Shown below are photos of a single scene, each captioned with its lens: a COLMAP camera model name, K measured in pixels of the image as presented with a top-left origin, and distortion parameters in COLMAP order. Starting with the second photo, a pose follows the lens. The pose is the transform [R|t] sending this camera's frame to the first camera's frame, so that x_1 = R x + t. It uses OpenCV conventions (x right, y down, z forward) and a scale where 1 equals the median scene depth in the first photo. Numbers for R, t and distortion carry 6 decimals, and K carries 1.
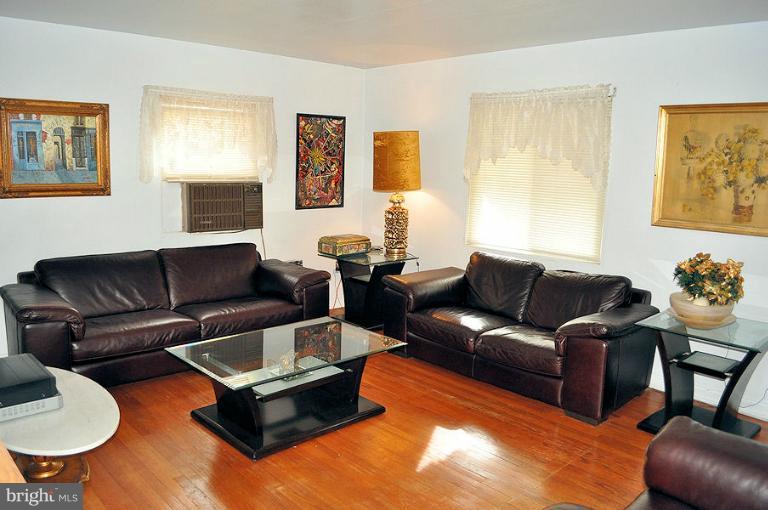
lens RADIAL K [[603.2, 0, 384.0], [0, 603.2, 255.0], [0, 0, 1]] dist [-0.074218, -0.001103]
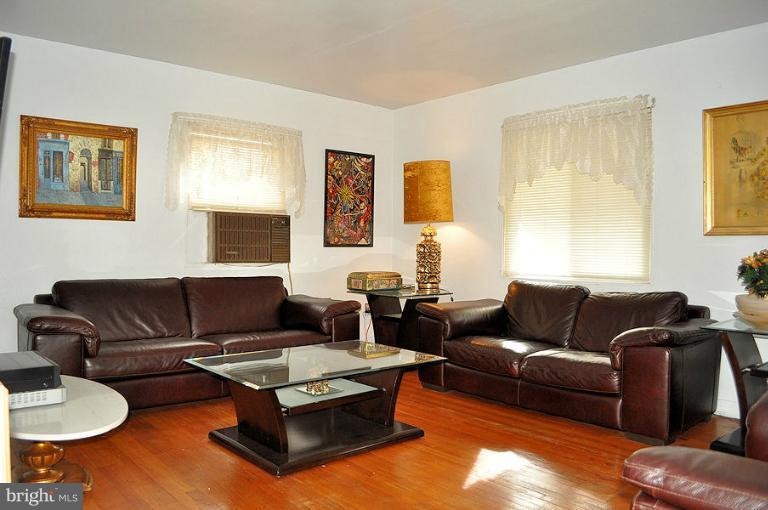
lens RADIAL K [[603.2, 0, 384.0], [0, 603.2, 255.0], [0, 0, 1]] dist [-0.074218, -0.001103]
pose [[0.999062, -0.014428, -0.040825, -0.014328], [0.008379, 0.989452, -0.144621, 0.104583], [0.042481, 0.144143, 0.988645, 0.062788]]
